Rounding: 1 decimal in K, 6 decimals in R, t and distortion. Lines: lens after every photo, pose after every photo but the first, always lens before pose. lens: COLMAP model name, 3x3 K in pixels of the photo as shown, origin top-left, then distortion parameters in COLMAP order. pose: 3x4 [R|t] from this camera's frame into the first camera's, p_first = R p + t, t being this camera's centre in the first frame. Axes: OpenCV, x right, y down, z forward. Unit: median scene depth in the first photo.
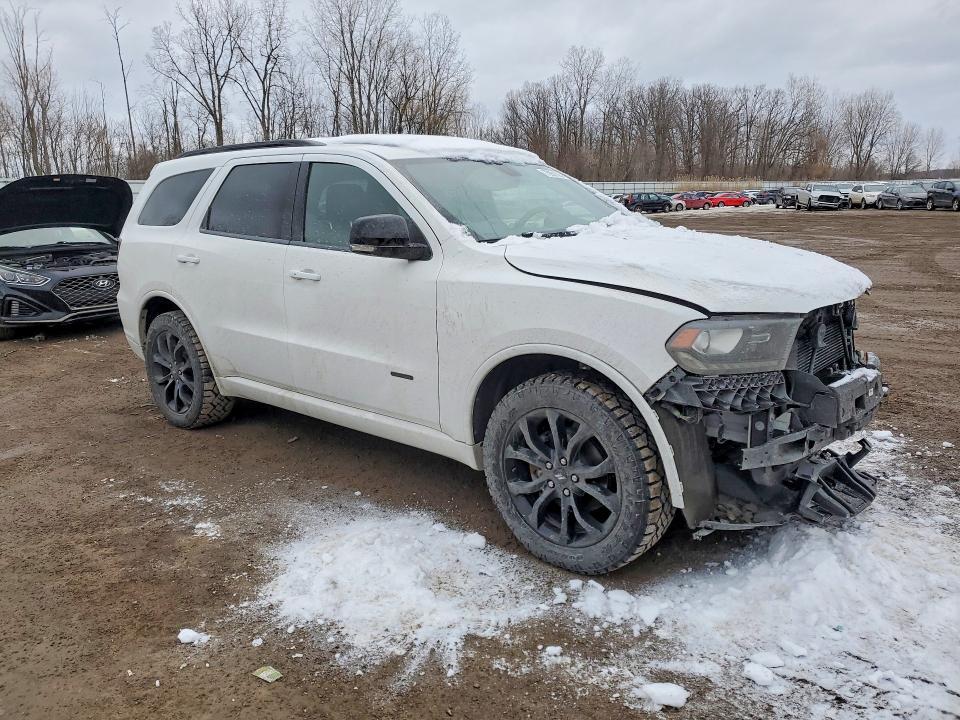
lens RADIAL K [[749.7, 0, 476.4], [0, 749.7, 359.7], [0, 0, 1]] dist [0.014728, 0.018842]
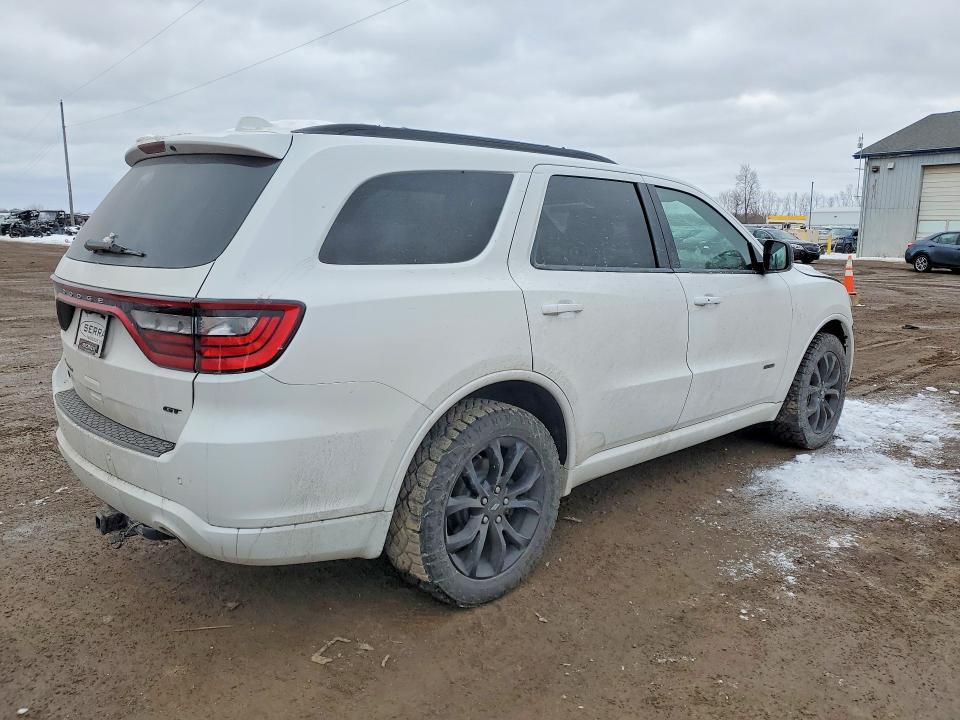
lens RADIAL K [[749.7, 0, 474.1], [0, 749.7, 356.7], [0, 0, 1]] dist [0.014728, 0.018842]
pose [[0.074769, -0.141521, 0.987108, -1.265321], [0.196174, 0.972623, 0.124585, -0.228354], [-0.977714, 0.184330, 0.100484, 1.227661]]
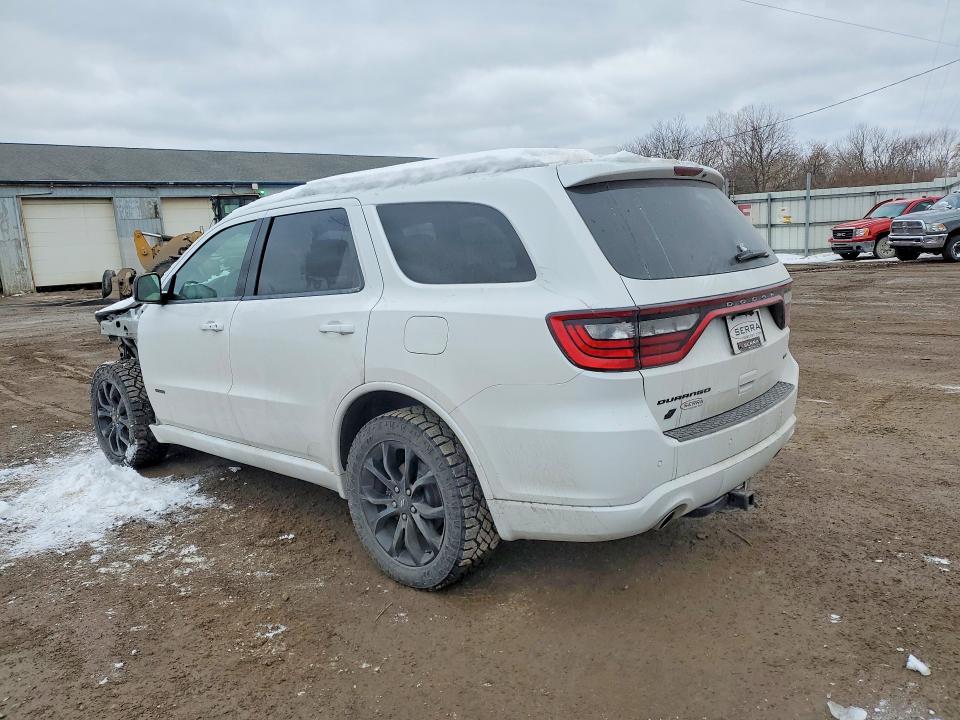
lens RADIAL K [[749.7, 0, 485.2], [0, 749.7, 381.7], [0, 0, 1]] dist [0.014728, 0.018842]
pose [[-0.996405, 0.084715, -0.000555, -0.308942], [0.077937, 0.919216, 0.385962, -0.515260], [0.033207, 0.384532, -0.922514, 2.395503]]
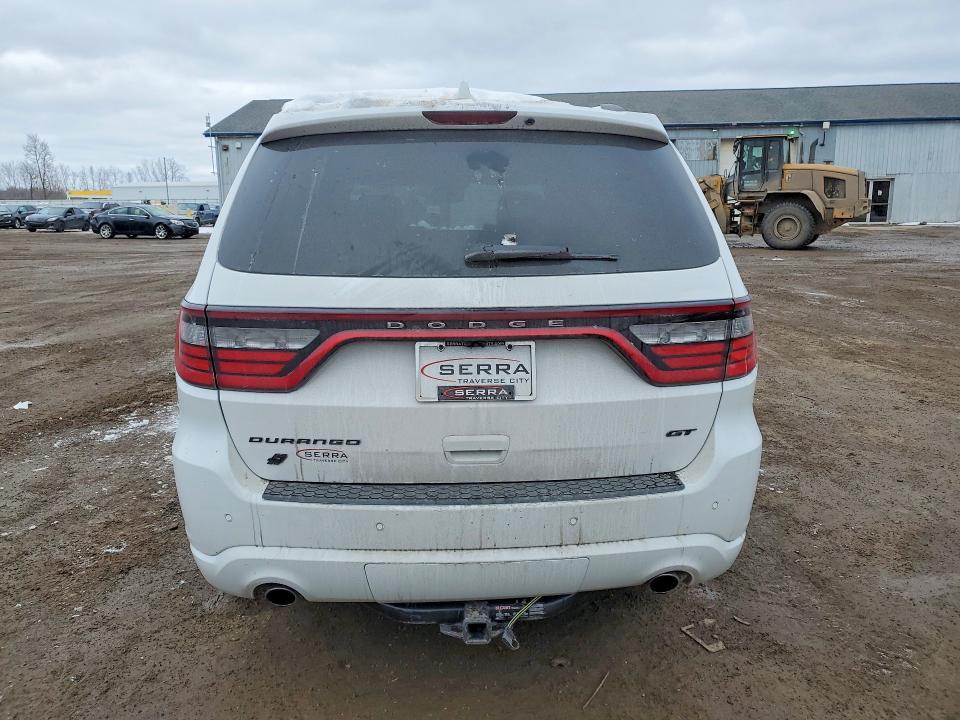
lens RADIAL K [[749.7, 0, 484.6], [0, 749.7, 355.6], [0, 0, 1]] dist [0.014728, 0.018842]
pose [[-0.712547, -0.105584, 0.693634, -0.945282], [0.176280, 0.929961, 0.322643, -0.406574], [-0.679119, 0.352172, -0.644029, 1.963413]]
